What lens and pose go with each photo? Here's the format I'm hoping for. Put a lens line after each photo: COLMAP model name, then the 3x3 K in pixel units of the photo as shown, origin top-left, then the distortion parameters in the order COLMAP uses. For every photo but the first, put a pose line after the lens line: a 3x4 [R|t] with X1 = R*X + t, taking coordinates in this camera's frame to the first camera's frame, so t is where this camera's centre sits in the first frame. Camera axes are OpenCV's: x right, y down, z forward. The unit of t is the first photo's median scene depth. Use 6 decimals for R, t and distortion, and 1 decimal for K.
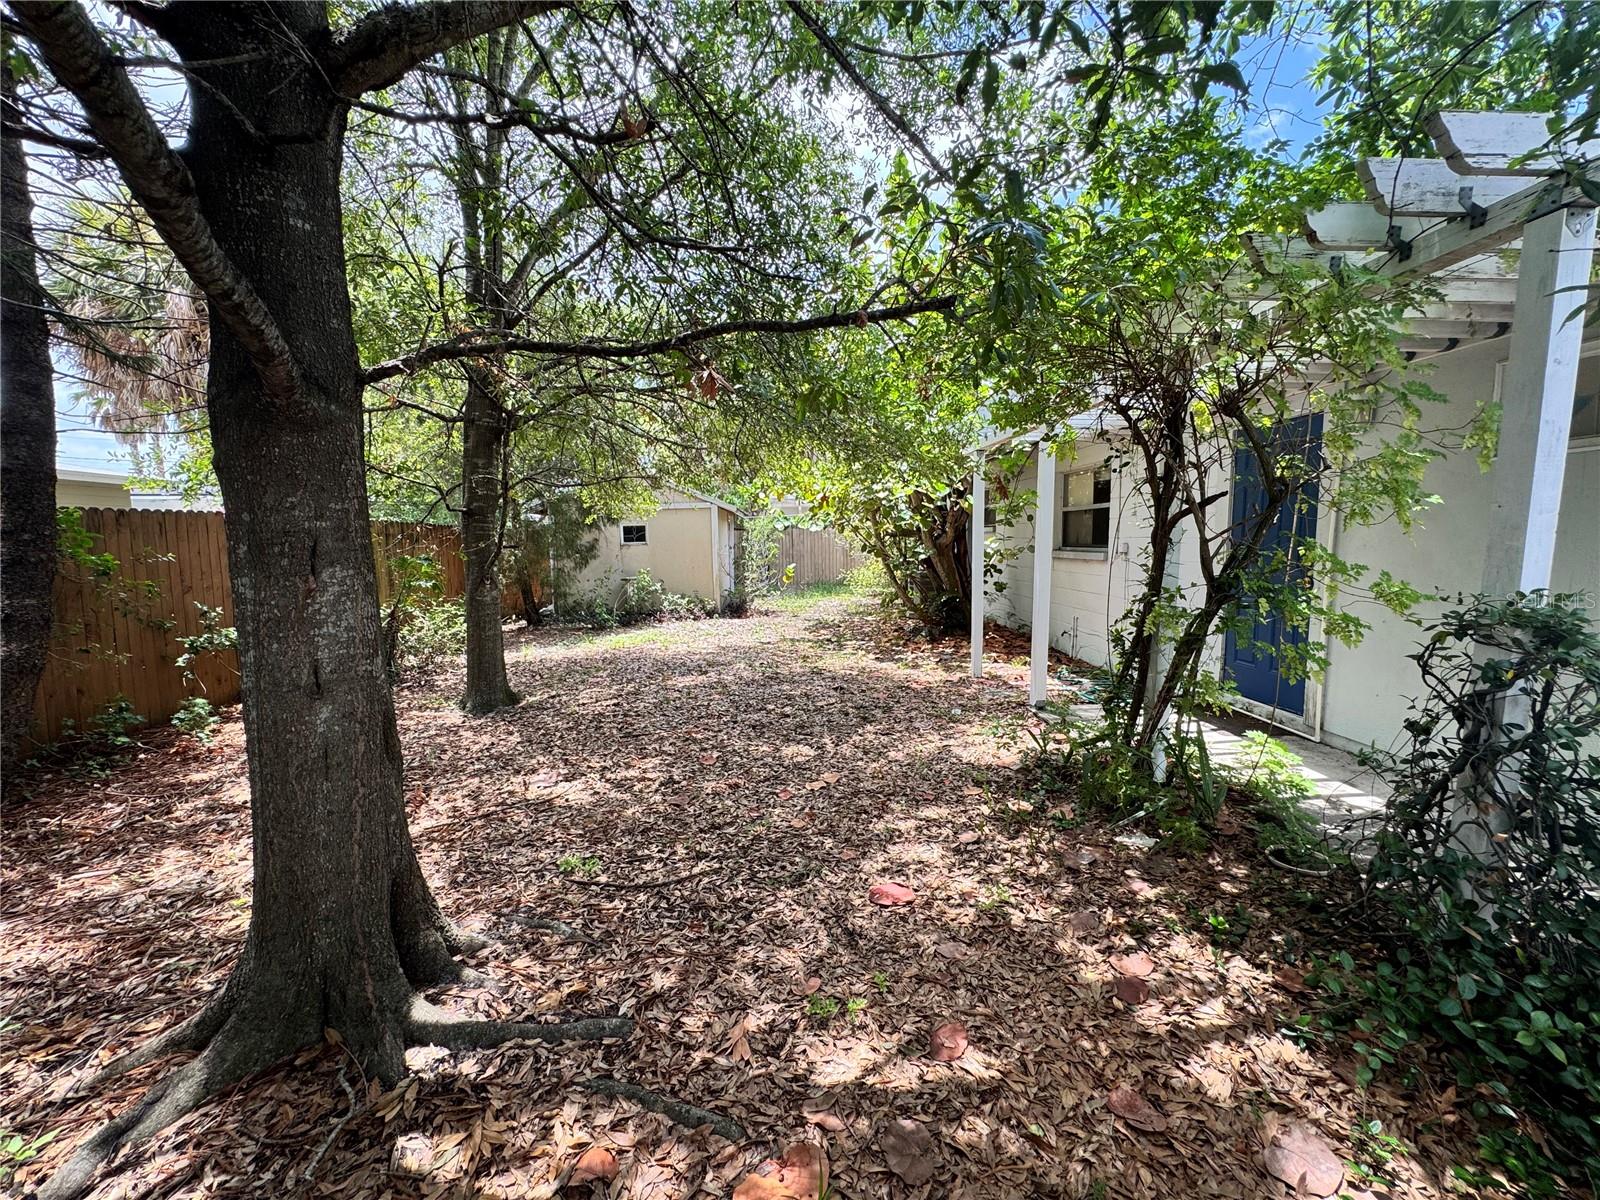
lens RADIAL K [[641.7, 0, 800.0], [0, 641.7, 600.3], [0, 0, 1]] dist [-0.006413, 0.001015]
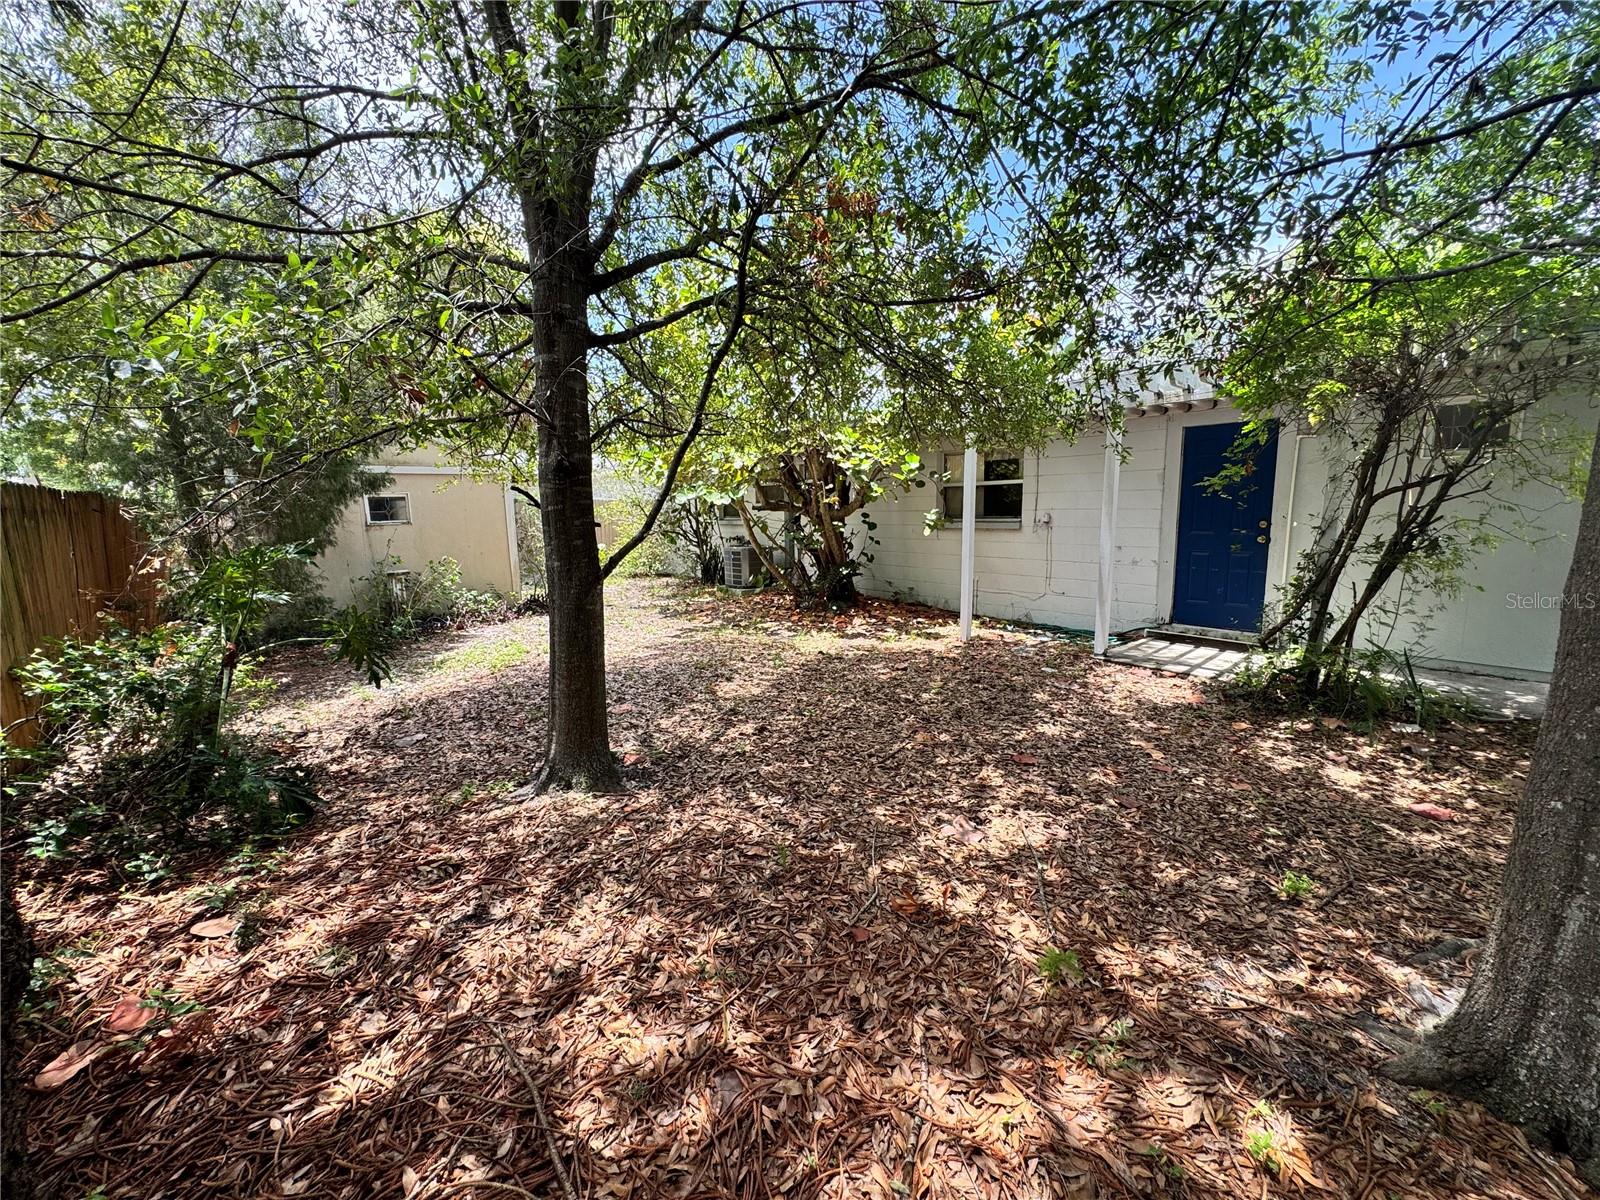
lens RADIAL K [[641.7, 0, 796.8], [0, 641.7, 598.9], [0, 0, 1]] dist [-0.006413, 0.001015]
pose [[0.797322, -0.082486, 0.597891, -0.876260], [0.062917, 0.996579, 0.053586, -0.038955], [-0.600266, -0.005107, 0.799784, 0.455732]]
